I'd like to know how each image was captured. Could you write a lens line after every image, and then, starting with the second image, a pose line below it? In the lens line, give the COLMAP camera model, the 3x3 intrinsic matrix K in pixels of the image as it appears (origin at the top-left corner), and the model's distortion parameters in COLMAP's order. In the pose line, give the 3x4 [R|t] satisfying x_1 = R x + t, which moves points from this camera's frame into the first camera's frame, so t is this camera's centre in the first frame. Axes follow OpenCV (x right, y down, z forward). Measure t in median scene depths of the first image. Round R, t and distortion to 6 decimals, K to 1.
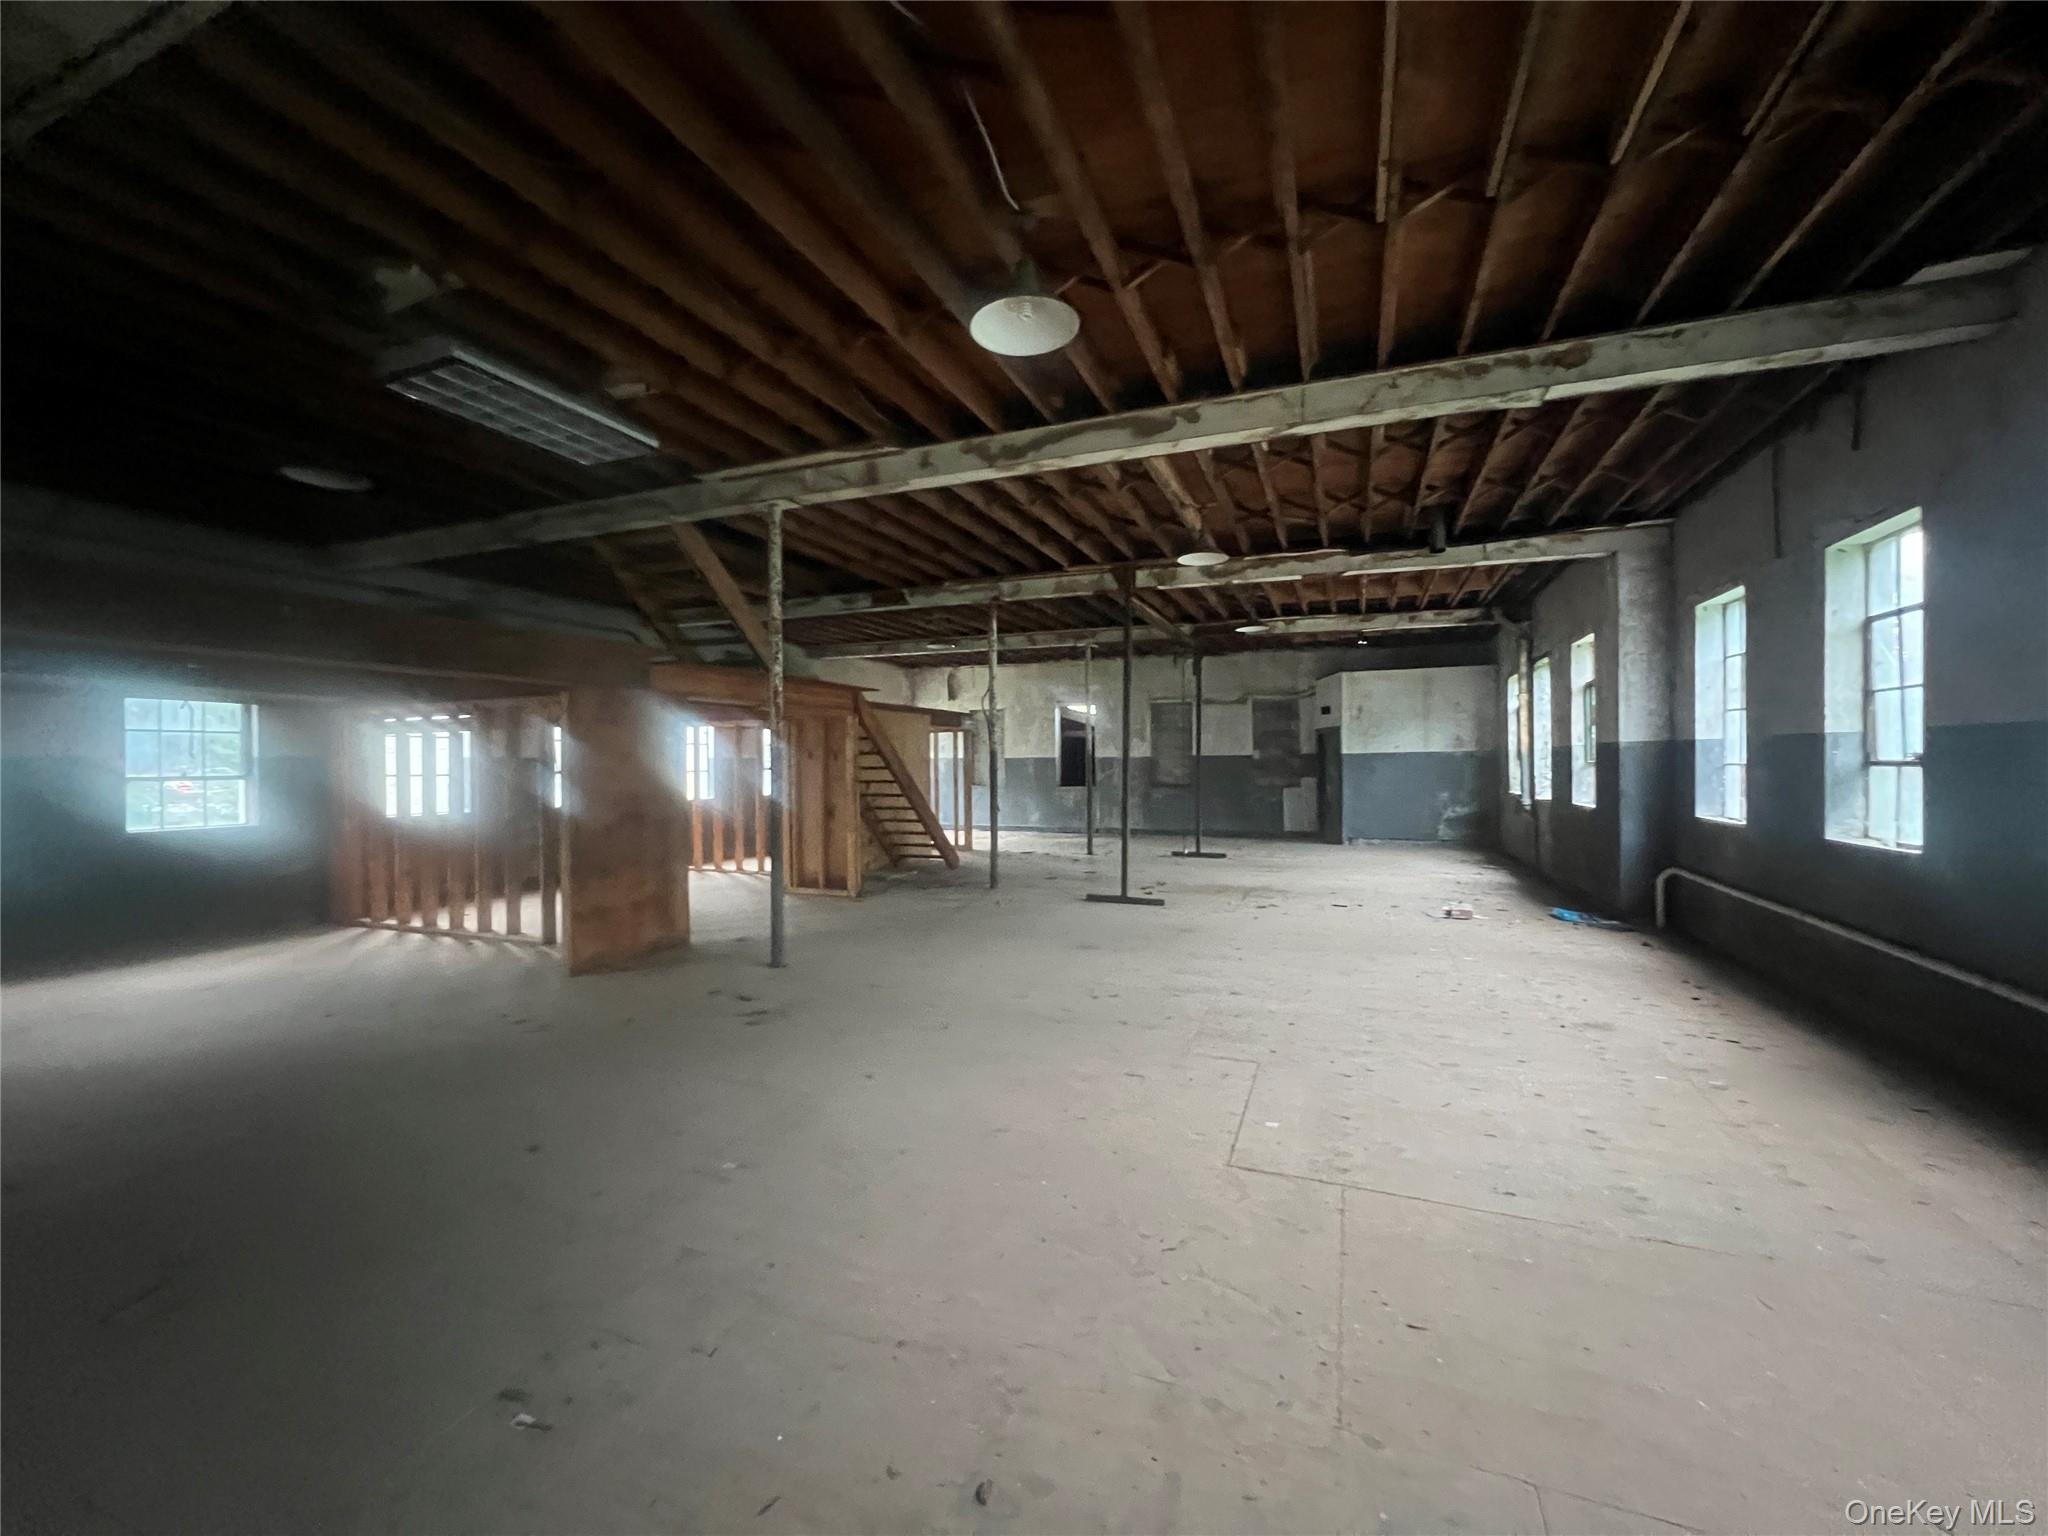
lens RADIAL K [[818.2, 0, 1018.5], [0, 818.2, 762.0], [0, 0, 1]] dist [0.000825, -0.000531]
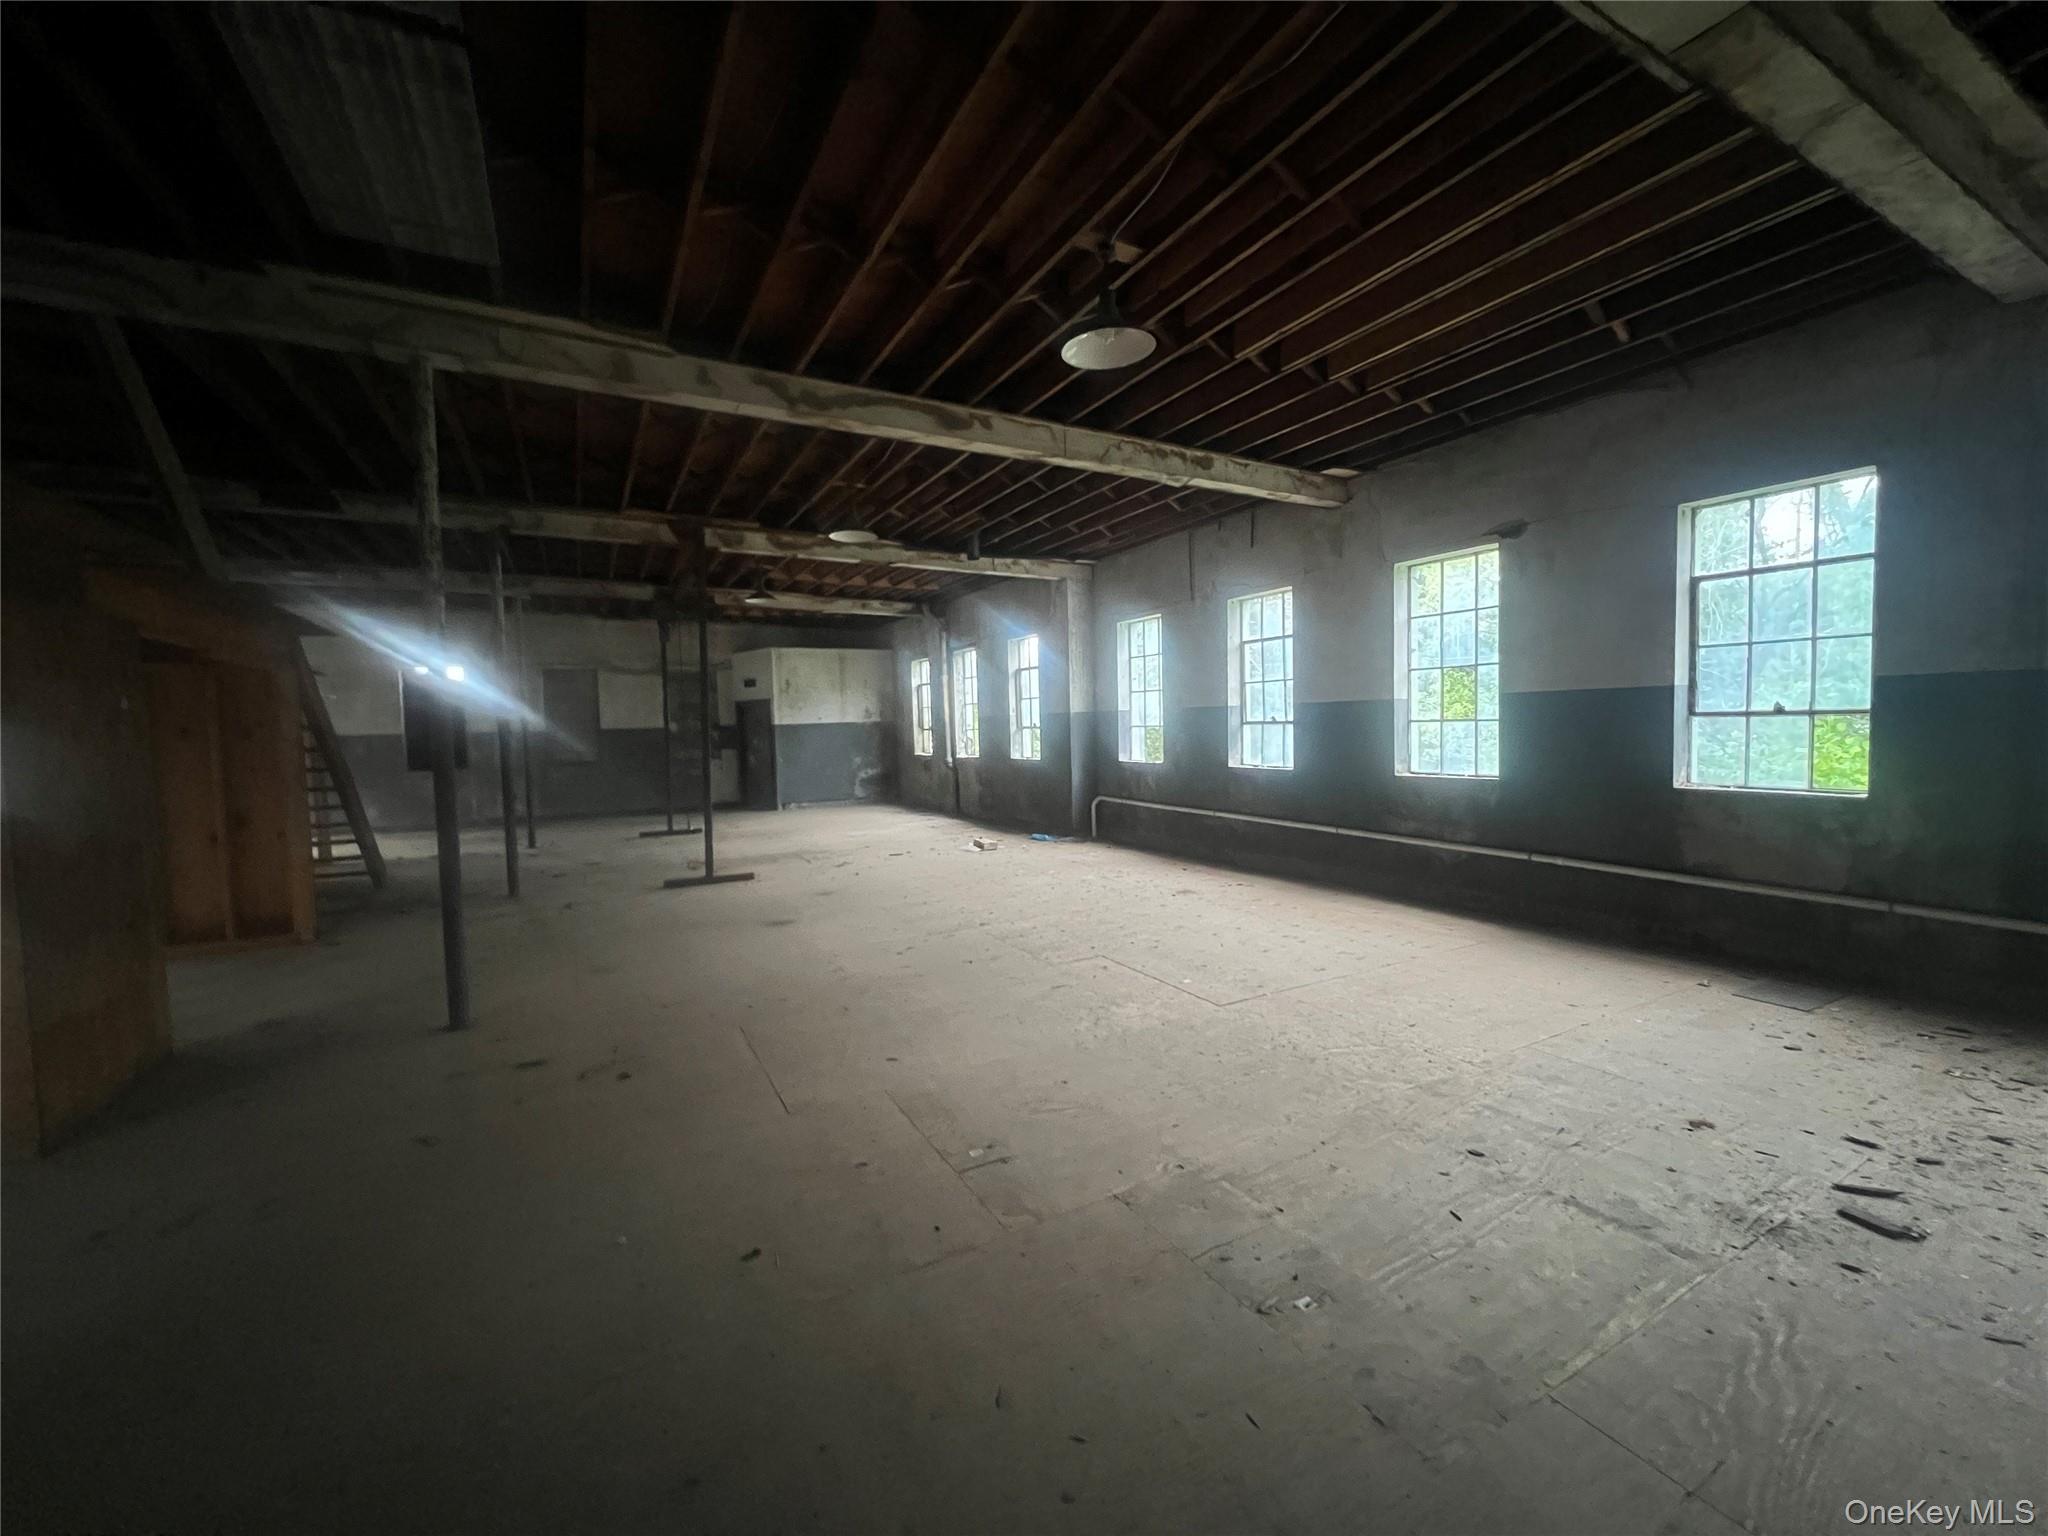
lens RADIAL K [[818.2, 0, 1019.8], [0, 818.2, 767.1], [0, 0, 1]] dist [0.000825, -0.000531]
pose [[0.635757, -0.049853, 0.770278, -0.441714], [0.020466, 0.998650, 0.047741, 0.001256], [-0.771618, -0.014587, 0.635919, 0.156377]]
